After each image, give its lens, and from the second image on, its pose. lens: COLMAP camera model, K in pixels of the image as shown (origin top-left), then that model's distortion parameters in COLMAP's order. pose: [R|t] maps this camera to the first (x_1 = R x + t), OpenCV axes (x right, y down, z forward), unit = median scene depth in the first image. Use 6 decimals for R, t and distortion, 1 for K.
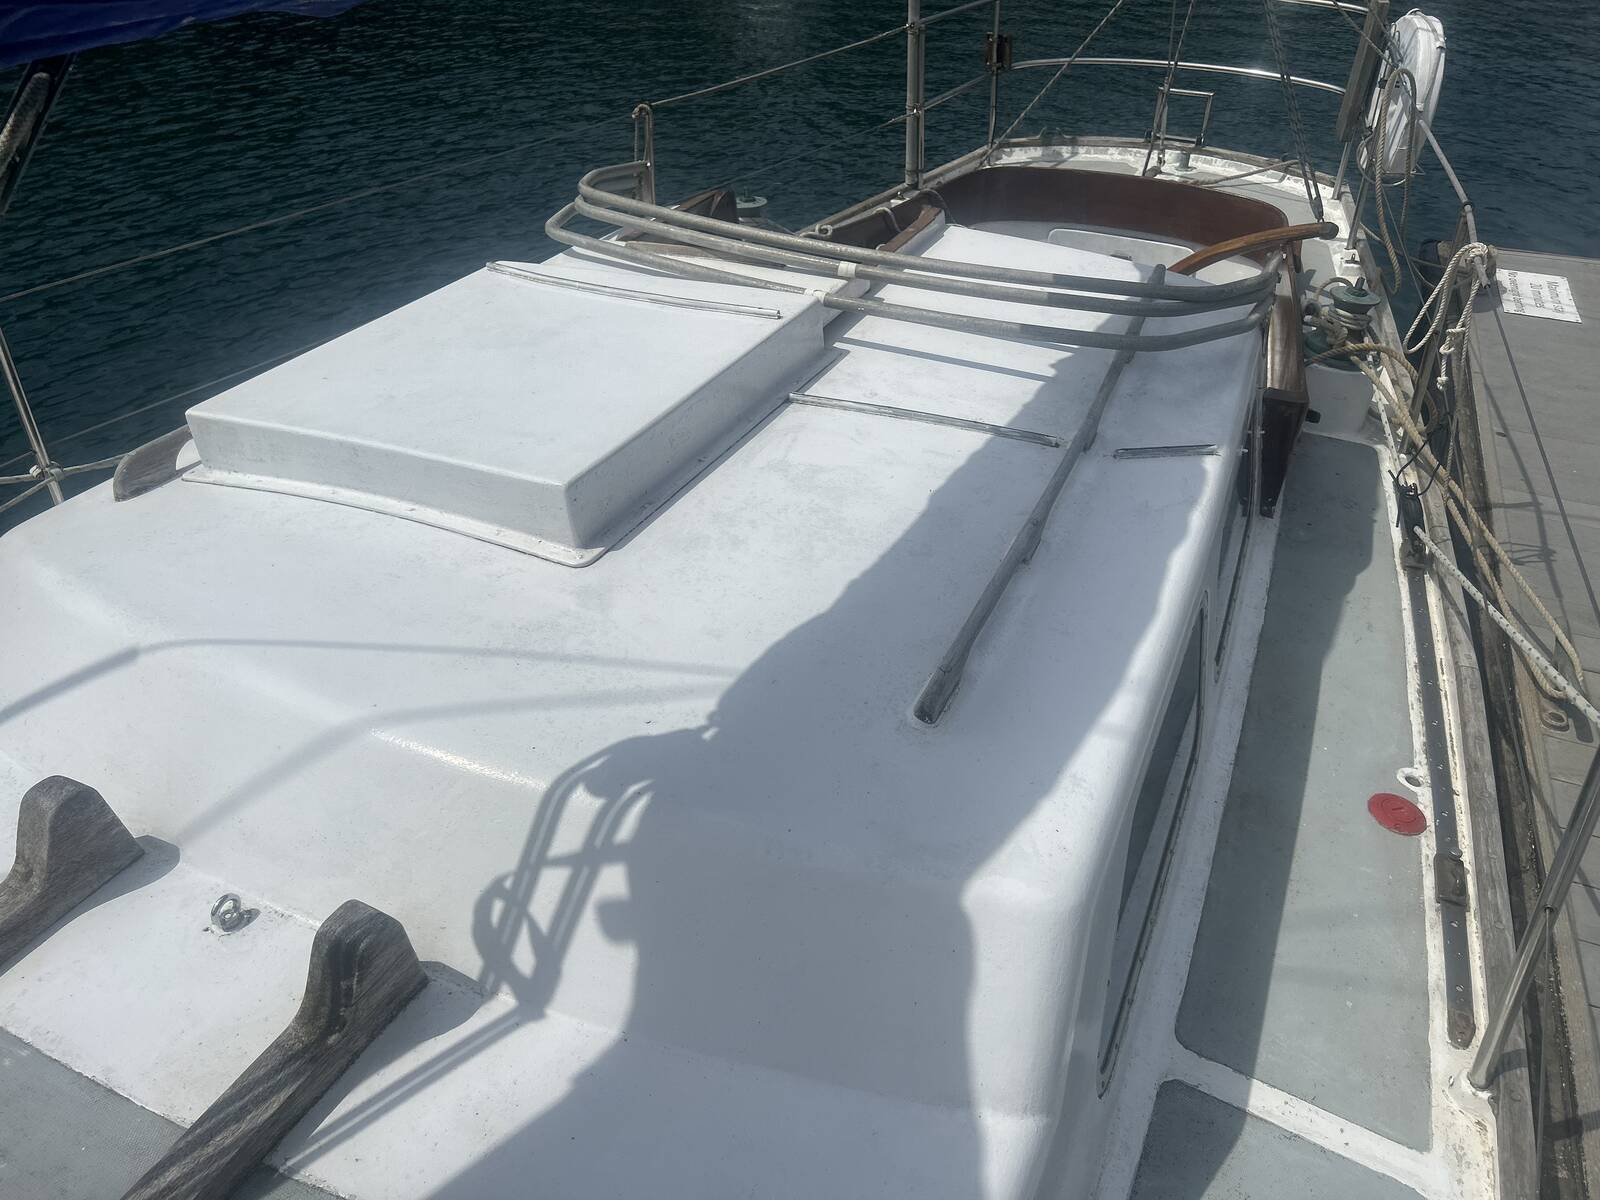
lens RADIAL K [[1199.3, 0, 799.6], [0, 1199.3, 594.7], [0, 0, 1]] dist [0.058378, -0.072517]
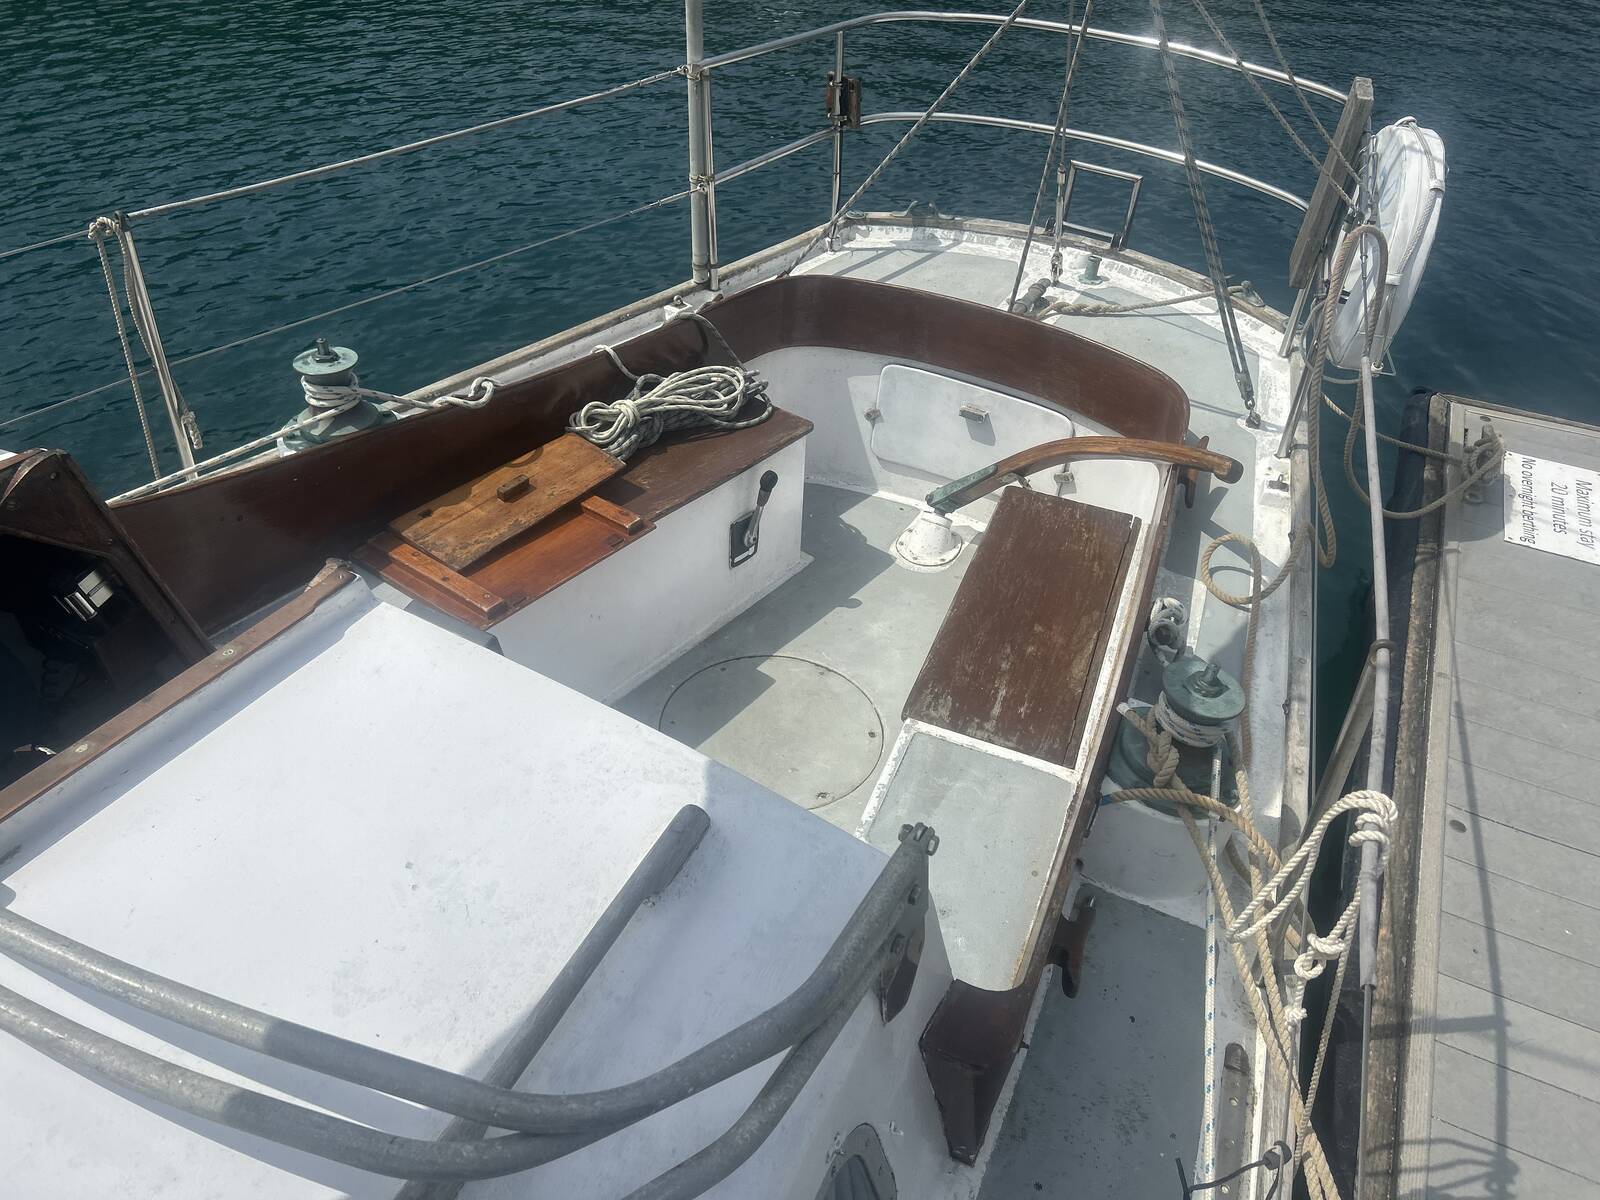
lens RADIAL K [[1199.3, 0, 804.0], [0, 1199.3, 585.8], [0, 0, 1]] dist [0.058378, -0.072517]
pose [[0.997267, 0.073604, -0.006477, 0.173638], [-0.073257, 0.996375, 0.043246, -0.198072], [0.009637, -0.042654, 0.999043, 0.280866]]
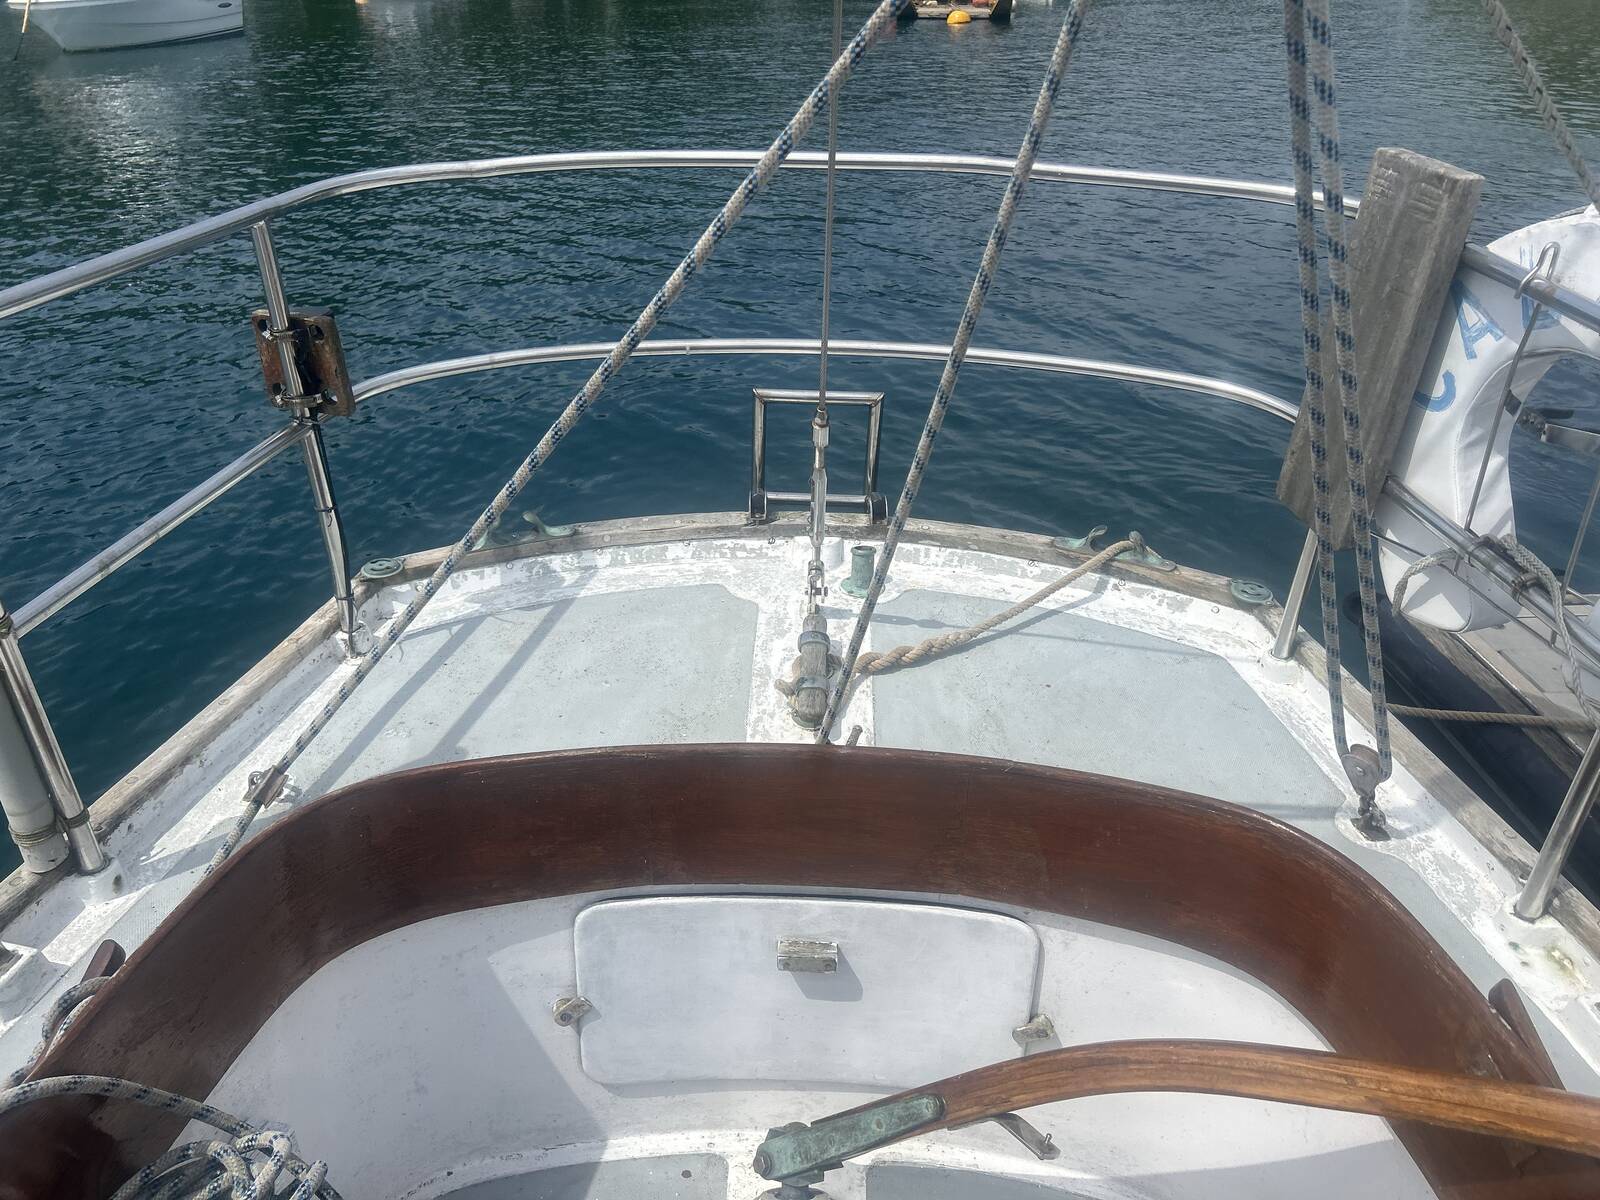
lens RADIAL K [[1199.3, 0, 795.4], [0, 1199.3, 585.7], [0, 0, 1]] dist [0.058378, -0.072517]
pose [[0.906539, -0.183958, 0.379929, 0.155143], [0.230340, 0.969813, -0.080035, -0.345220], [-0.353737, 0.160067, 0.921547, 0.682550]]
